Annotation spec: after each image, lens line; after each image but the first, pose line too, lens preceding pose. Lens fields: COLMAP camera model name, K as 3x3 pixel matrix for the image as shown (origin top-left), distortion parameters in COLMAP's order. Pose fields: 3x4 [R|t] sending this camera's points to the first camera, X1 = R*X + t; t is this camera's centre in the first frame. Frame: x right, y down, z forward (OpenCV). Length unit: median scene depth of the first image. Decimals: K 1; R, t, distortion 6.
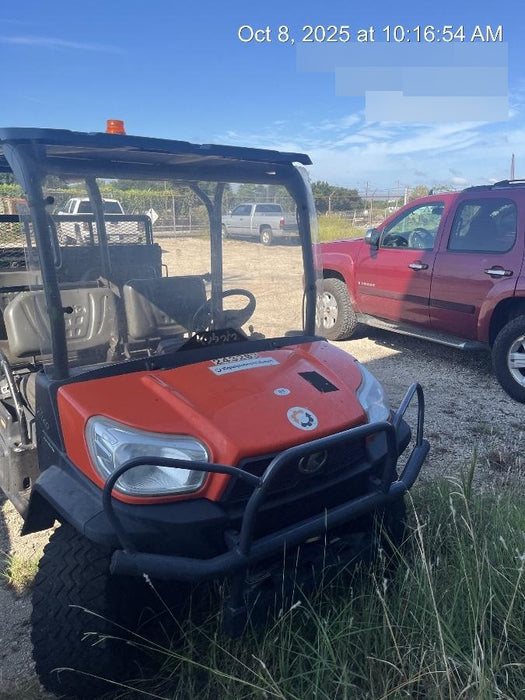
lens RADIAL K [[514.0, 0, 263.4], [0, 514.0, 347.6], [0, 0, 1]] dist [-0.004647, -0.006018]
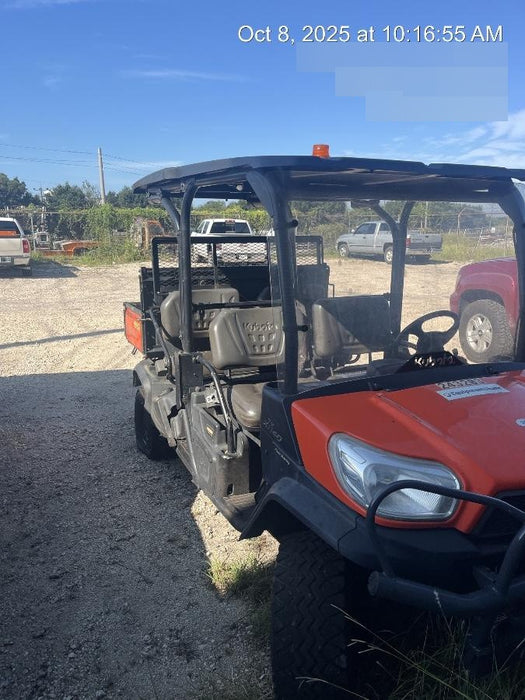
lens RADIAL K [[511.5, 0, 261.0], [0, 511.5, 351.9], [0, 0, 1]] dist [0.017320, 0.000659]
pose [[0.971884, 0.041270, -0.231814, -0.169442], [-0.047376, 0.998660, -0.020829, 0.000167], [0.230643, 0.031226, 0.972537, -0.020232]]
